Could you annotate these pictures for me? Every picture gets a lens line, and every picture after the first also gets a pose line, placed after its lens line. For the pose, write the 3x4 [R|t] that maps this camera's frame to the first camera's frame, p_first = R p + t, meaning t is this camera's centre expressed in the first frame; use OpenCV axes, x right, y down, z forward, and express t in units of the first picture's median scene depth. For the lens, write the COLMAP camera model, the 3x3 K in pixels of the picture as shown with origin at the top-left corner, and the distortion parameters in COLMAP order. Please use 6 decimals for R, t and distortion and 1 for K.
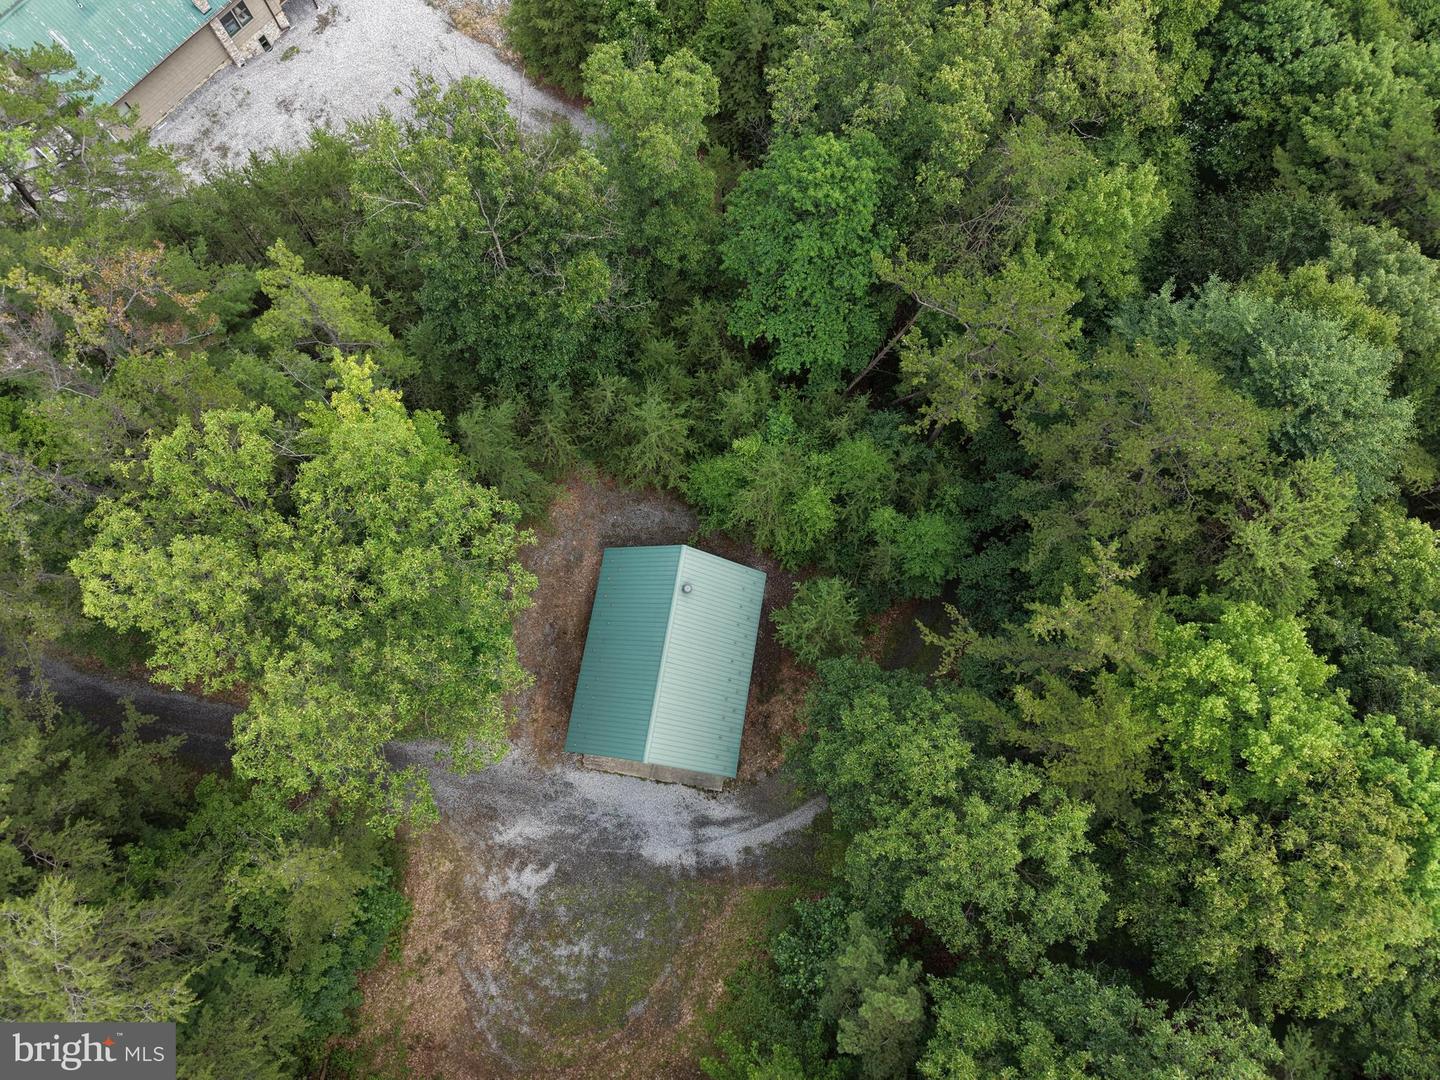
lens RADIAL K [[961.6, 0, 713.6], [0, 961.6, 541.2], [0, 0, 1]] dist [0.026750, -0.025351]
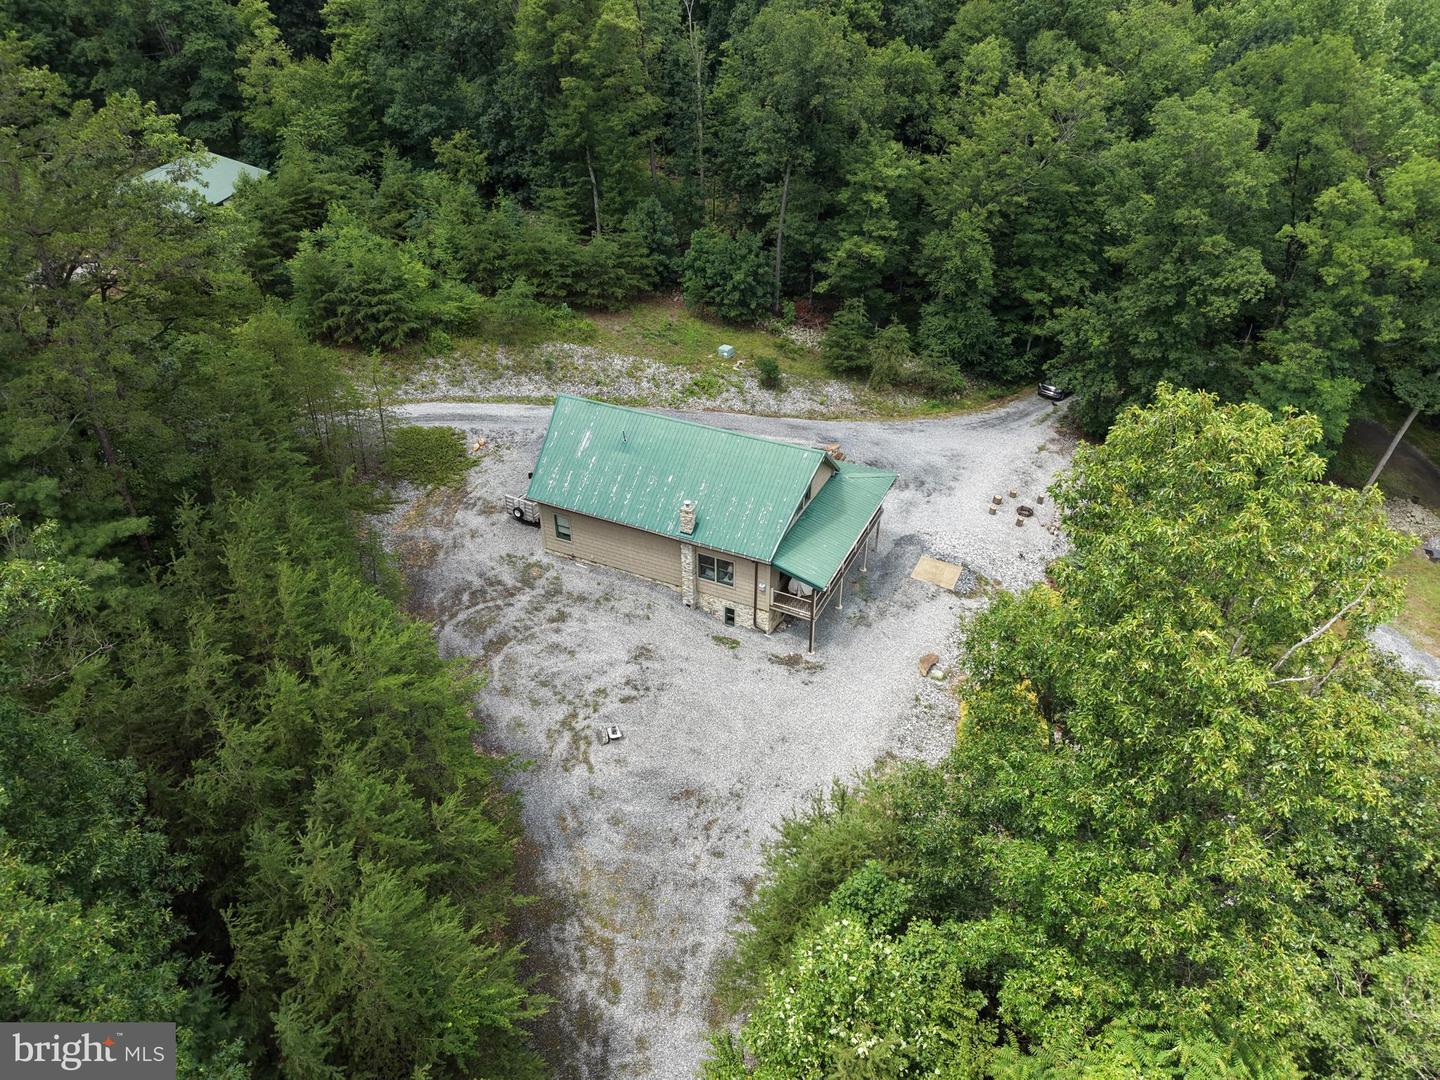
lens RADIAL K [[961.6, 0, 718.7], [0, 961.6, 533.0], [0, 0, 1]] dist [0.026750, -0.025351]
pose [[0.247888, 0.534167, -0.808218, 0.125521], [-0.938169, 0.340446, -0.062738, -0.486402], [0.241642, 0.773797, 0.585532, 0.498932]]
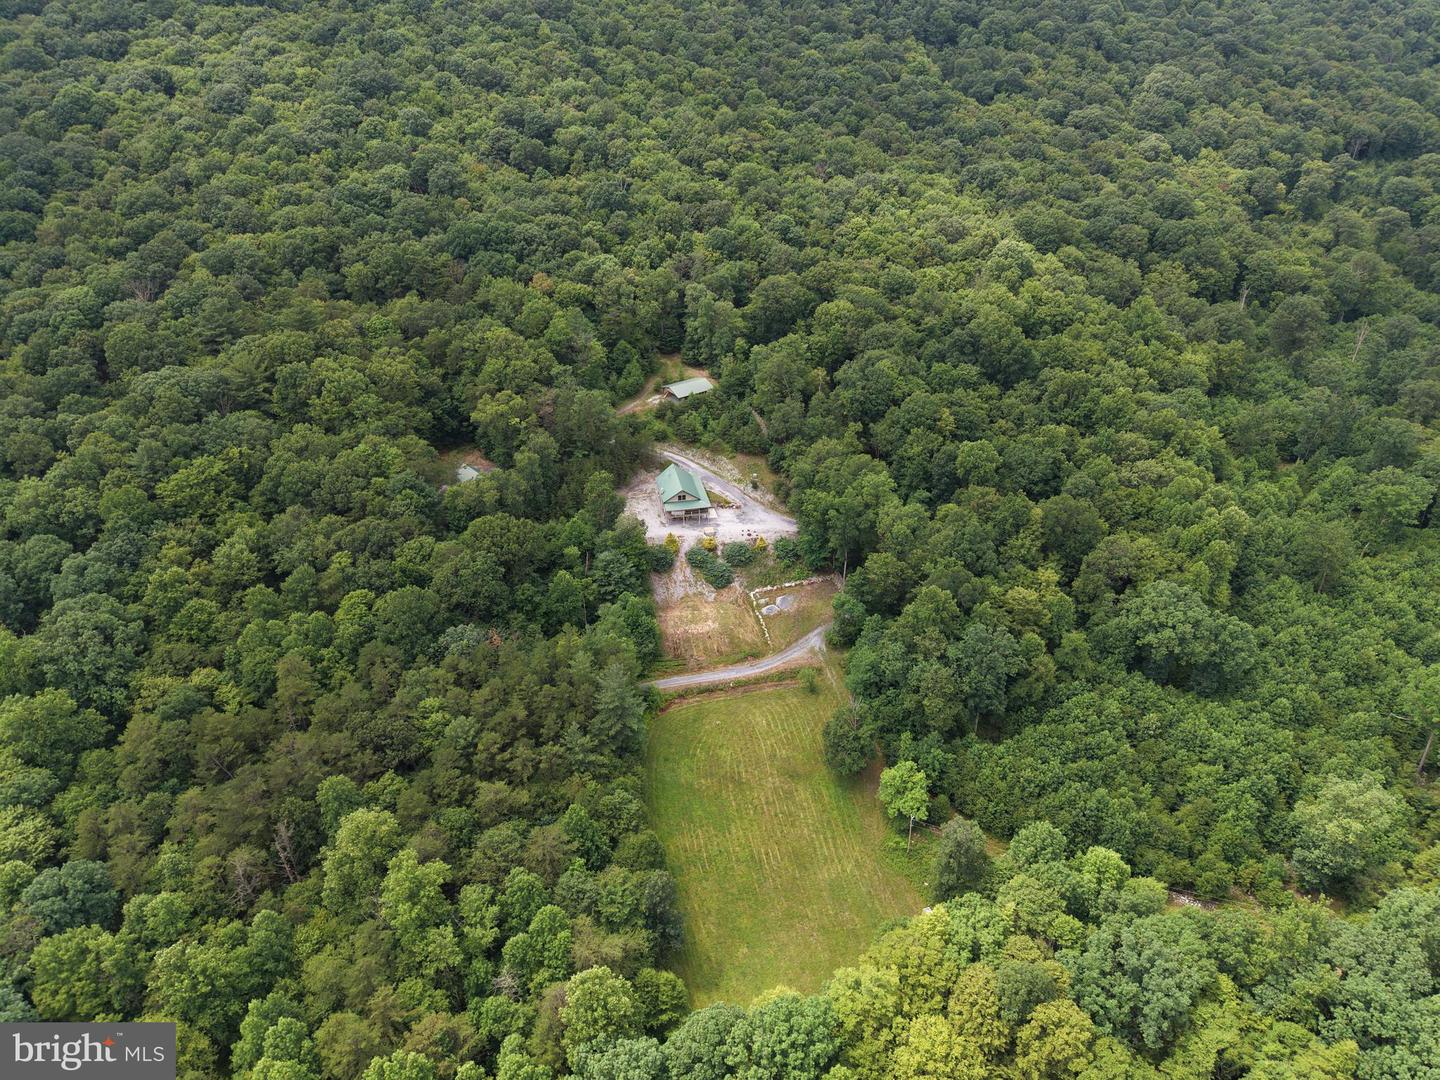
lens RADIAL K [[961.6, 0, 714.5], [0, 961.6, 567.6], [0, 0, 1]] dist [0.026750, -0.025351]
pose [[-0.625223, 0.429812, -0.651428, 2.110745], [-0.756498, -0.128573, 0.641234, -3.277675], [0.191854, 0.893717, 0.405538, -0.373169]]
